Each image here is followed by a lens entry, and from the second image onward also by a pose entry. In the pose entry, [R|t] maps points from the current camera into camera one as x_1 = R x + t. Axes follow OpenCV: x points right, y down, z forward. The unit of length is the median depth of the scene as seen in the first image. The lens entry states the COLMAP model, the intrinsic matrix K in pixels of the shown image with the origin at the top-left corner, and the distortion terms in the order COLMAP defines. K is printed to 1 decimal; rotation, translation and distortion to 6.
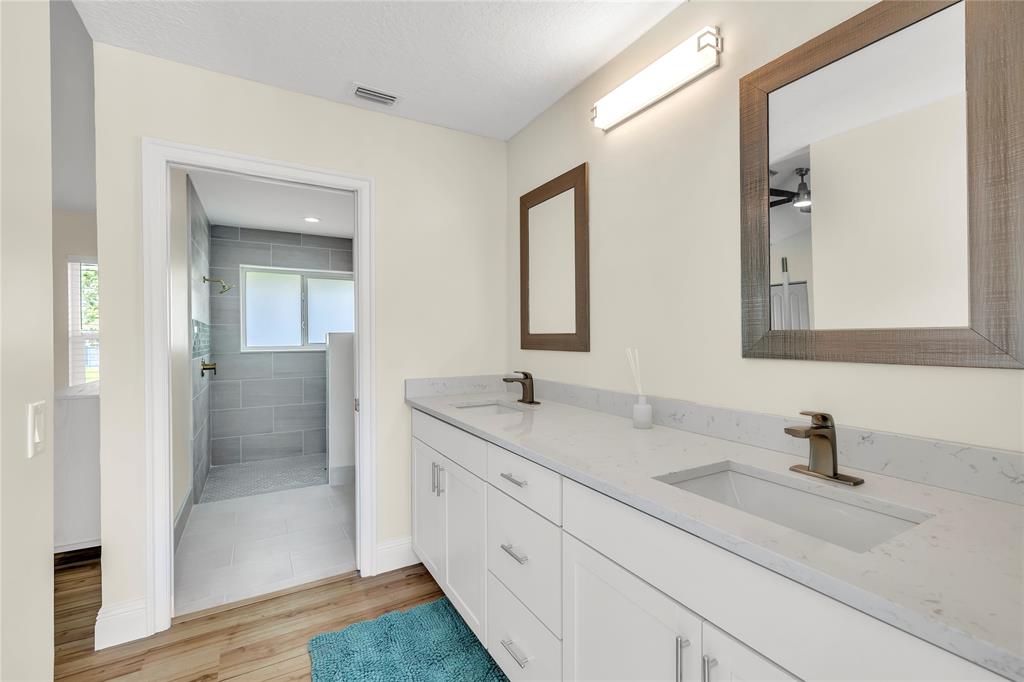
lens RADIAL K [[445.1, 0, 512.2], [0, 445.1, 338.2], [0, 0, 1]] dist [-0.000685, -0.000012]
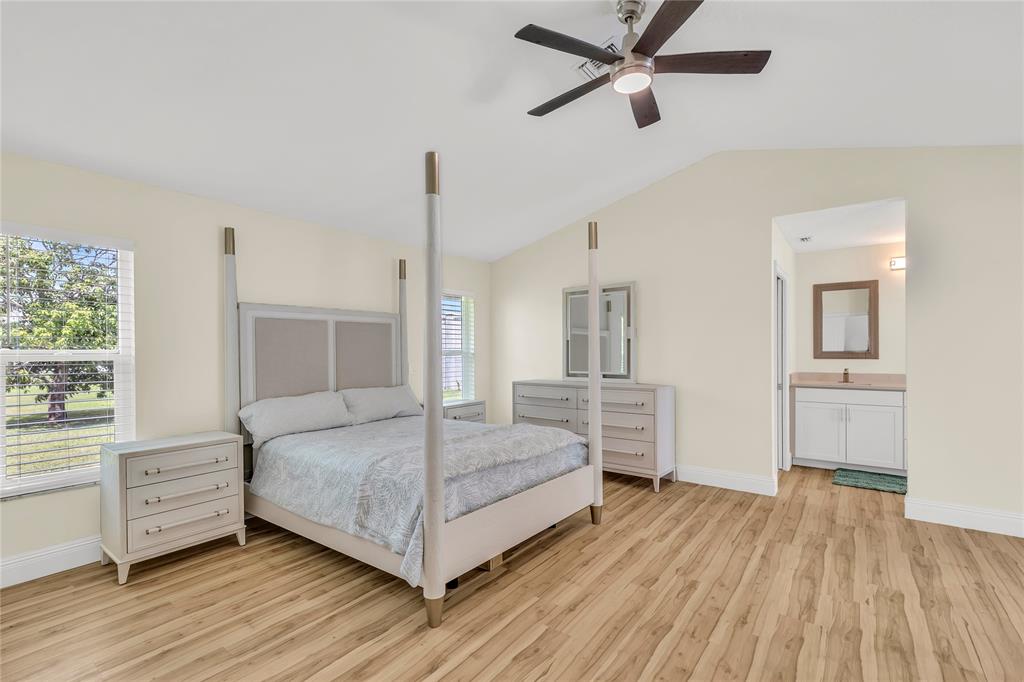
lens RADIAL K [[445.1, 0, 512.9], [0, 445.1, 347.1], [0, 0, 1]] dist [-0.000685, -0.000012]
pose [[0.922962, 0.004070, 0.384870, -2.424059], [-0.000610, 0.999958, -0.009111, -0.009211], [-0.384892, 0.008175, 0.922926, -0.424512]]
